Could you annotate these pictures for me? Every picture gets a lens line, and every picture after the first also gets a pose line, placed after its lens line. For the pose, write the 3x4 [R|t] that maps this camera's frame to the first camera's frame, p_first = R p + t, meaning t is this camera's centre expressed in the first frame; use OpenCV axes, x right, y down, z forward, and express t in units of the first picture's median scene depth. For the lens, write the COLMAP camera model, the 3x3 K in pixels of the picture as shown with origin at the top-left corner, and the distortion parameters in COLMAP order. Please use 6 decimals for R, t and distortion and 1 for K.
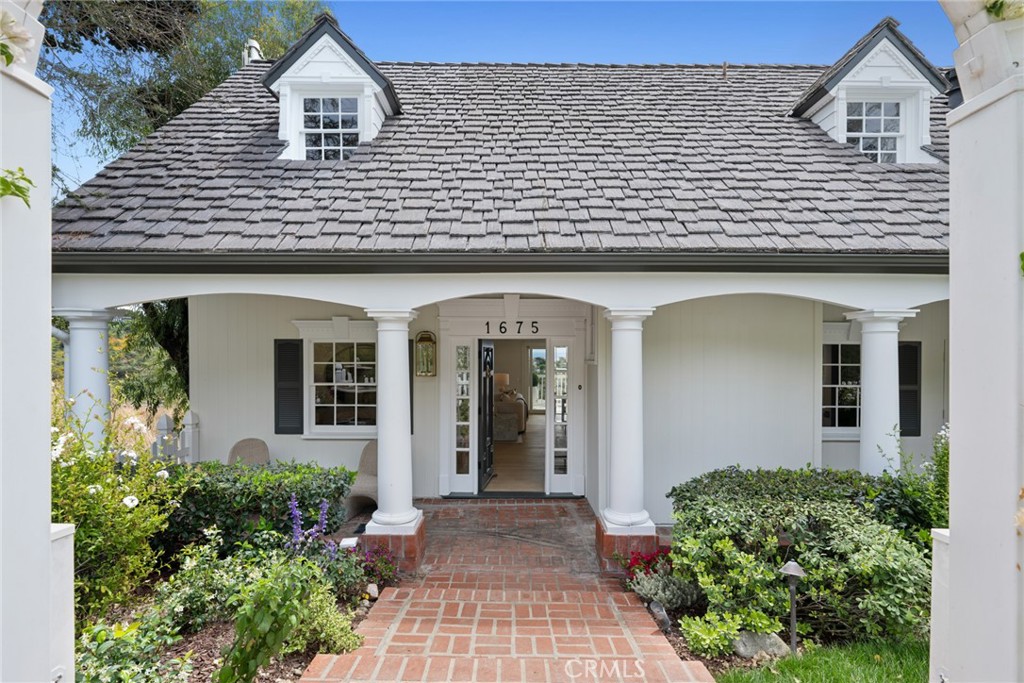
lens RADIAL K [[471.5, 0, 511.8], [0, 471.5, 347.5], [0, 0, 1]] dist [0.002861, 0.000180]
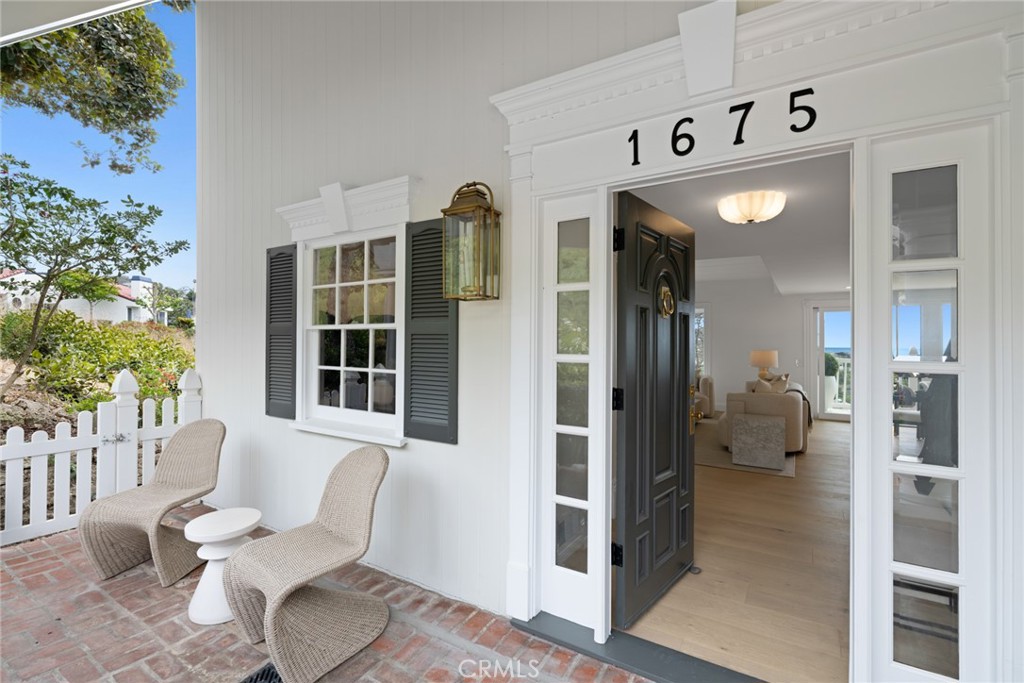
lens RADIAL K [[471.5, 0, 511.0], [0, 471.5, 335.7], [0, 0, 1]] dist [0.002861, 0.000180]
pose [[0.851124, -0.003334, -0.524954, 0.048516], [-0.001142, 0.999966, -0.008203, 0.092344], [0.524963, 0.007582, 0.851091, 0.672911]]
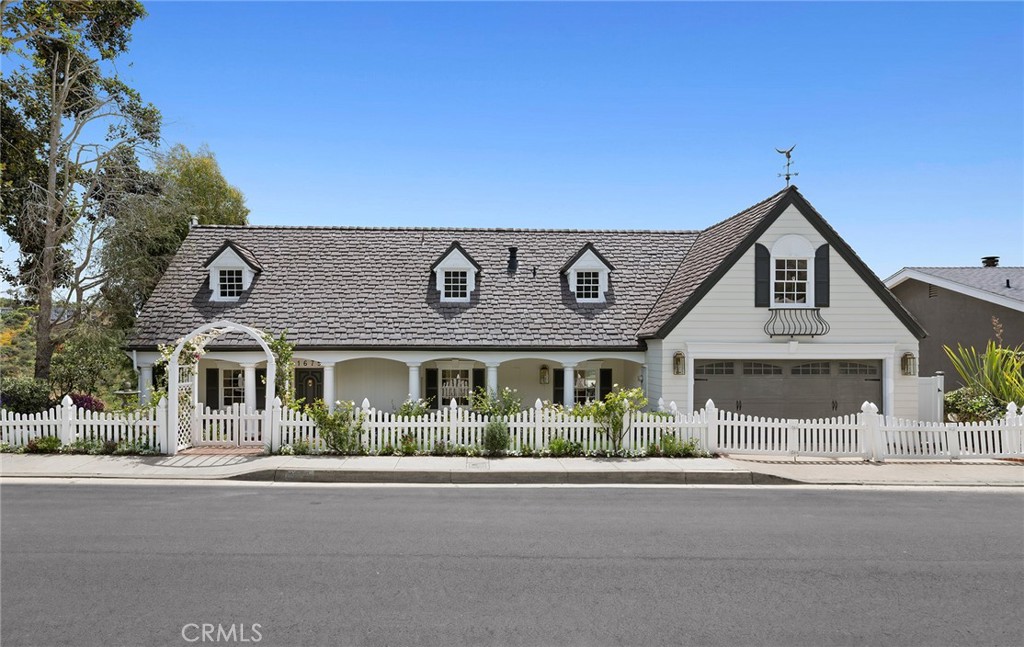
lens RADIAL K [[631.8, 0, 511.8], [0, 631.8, 323.4], [0, 0, 1]] dist [0.002184, 0.000648]
pose [[0.999662, -0.000553, 0.025983, 0.916957], [0.000992, 0.999857, -0.016908, -0.184946], [-0.025970, 0.016928, 0.999519, -2.144678]]
